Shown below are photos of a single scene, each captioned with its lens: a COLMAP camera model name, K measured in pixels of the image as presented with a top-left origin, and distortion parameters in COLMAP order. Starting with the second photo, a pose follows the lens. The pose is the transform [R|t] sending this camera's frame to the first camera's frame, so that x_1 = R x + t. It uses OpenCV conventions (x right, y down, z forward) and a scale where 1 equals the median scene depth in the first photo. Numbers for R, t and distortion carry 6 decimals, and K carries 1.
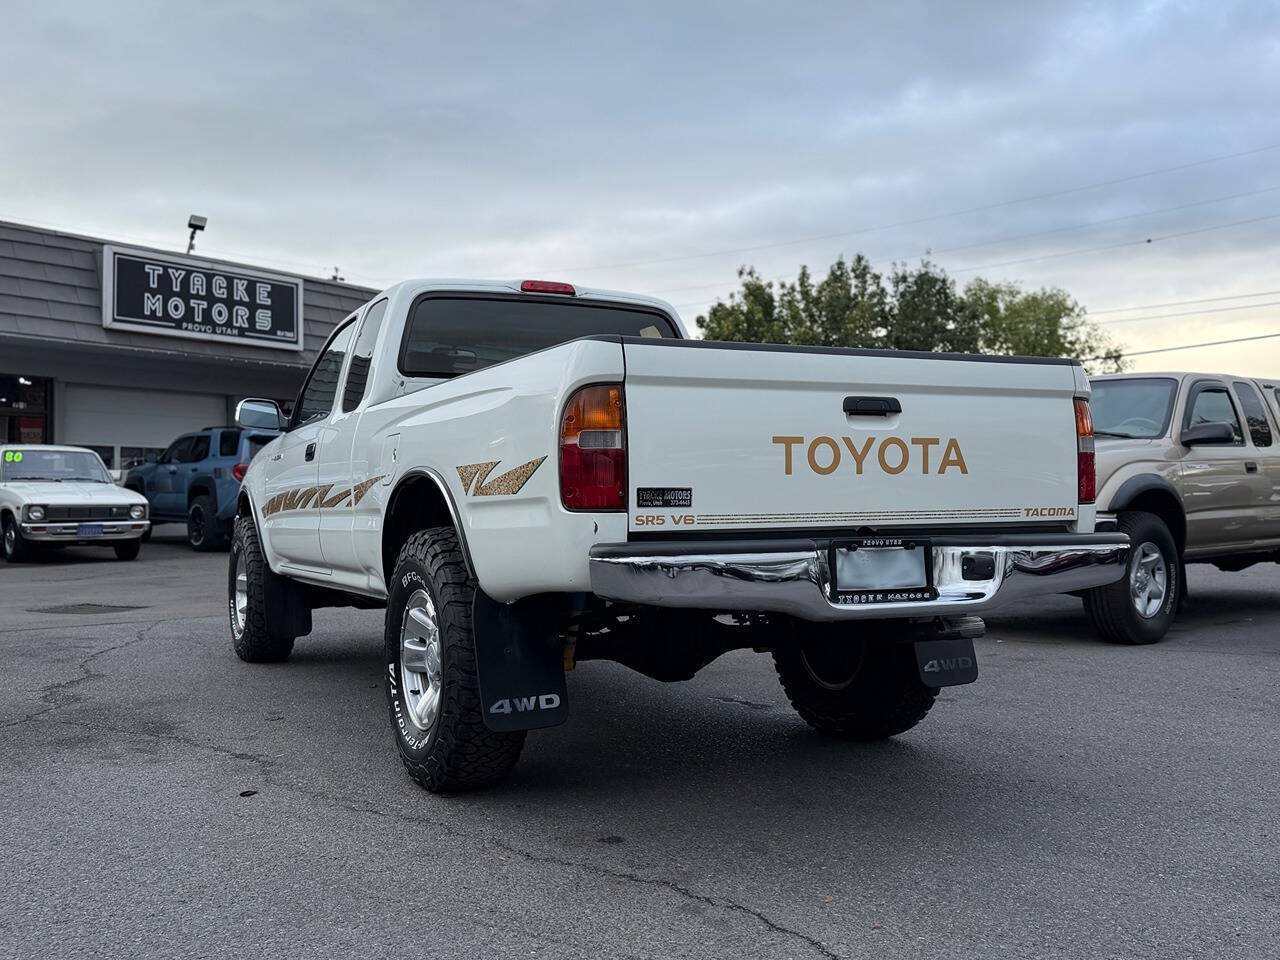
lens RADIAL K [[1176.4, 0, 633.5], [0, 1176.4, 487.6], [0, 0, 1]] dist [0.176721, -0.336682]
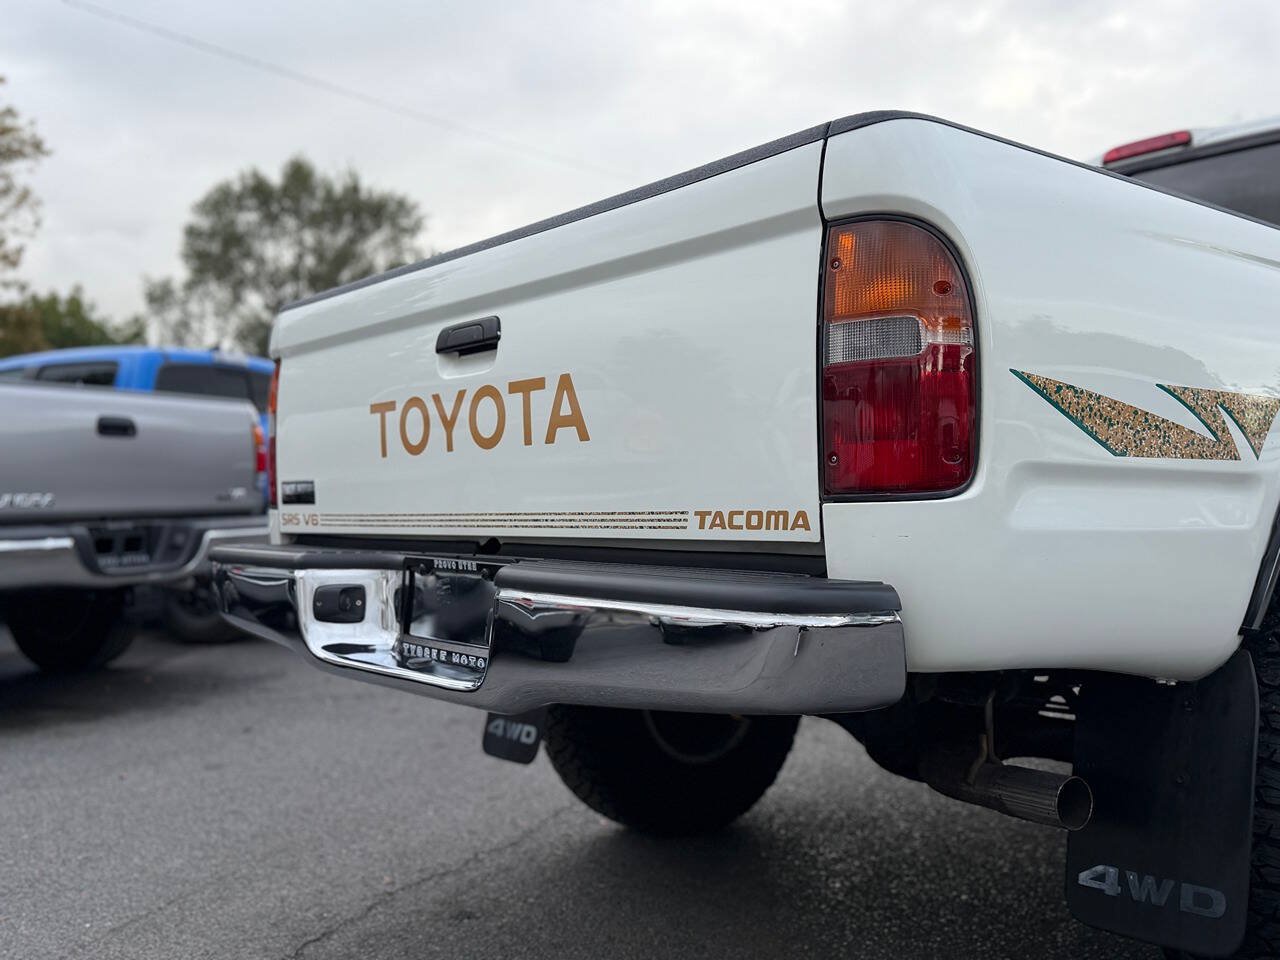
lens RADIAL K [[1176.4, 0, 633.5], [0, 1176.4, 487.6], [0, 0, 1]] dist [0.176721, -0.336682]
pose [[0.220039, -0.002229, -0.975489, 0.795580], [0.023978, 0.999708, 0.003124, 0.007424], [0.975196, -0.024077, 0.220028, 0.940498]]
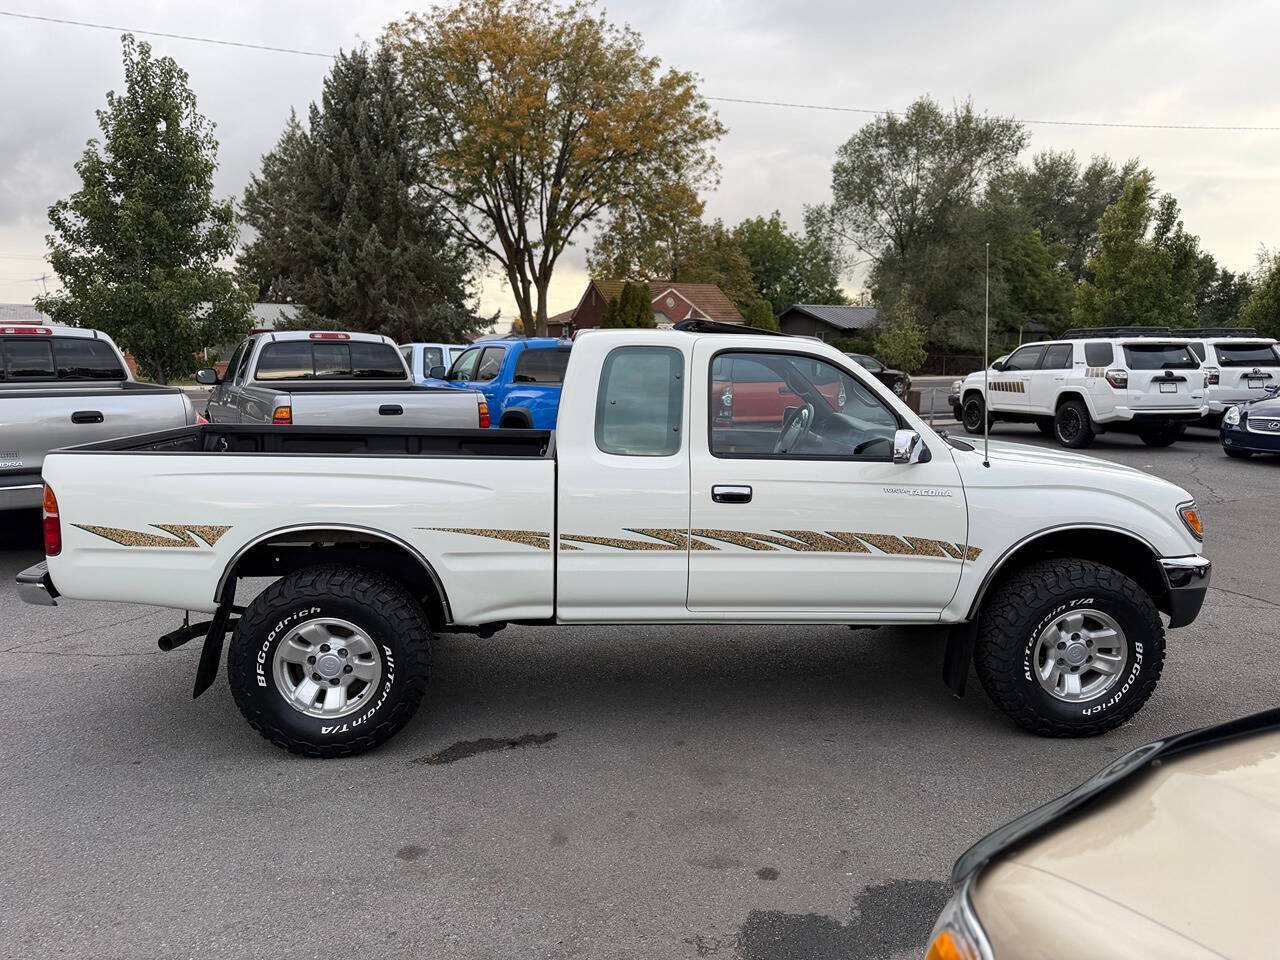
lens RADIAL K [[891.6, 0, 640.5], [0, 891.6, 482.4], [0, 0, 1]] dist [0.107770, -0.154950]
pose [[-0.379503, 0.132125, -0.915707, 1.195285], [0.000926, 0.989804, 0.142433, -0.242567], [0.925190, 0.053206, -0.375756, 2.251190]]
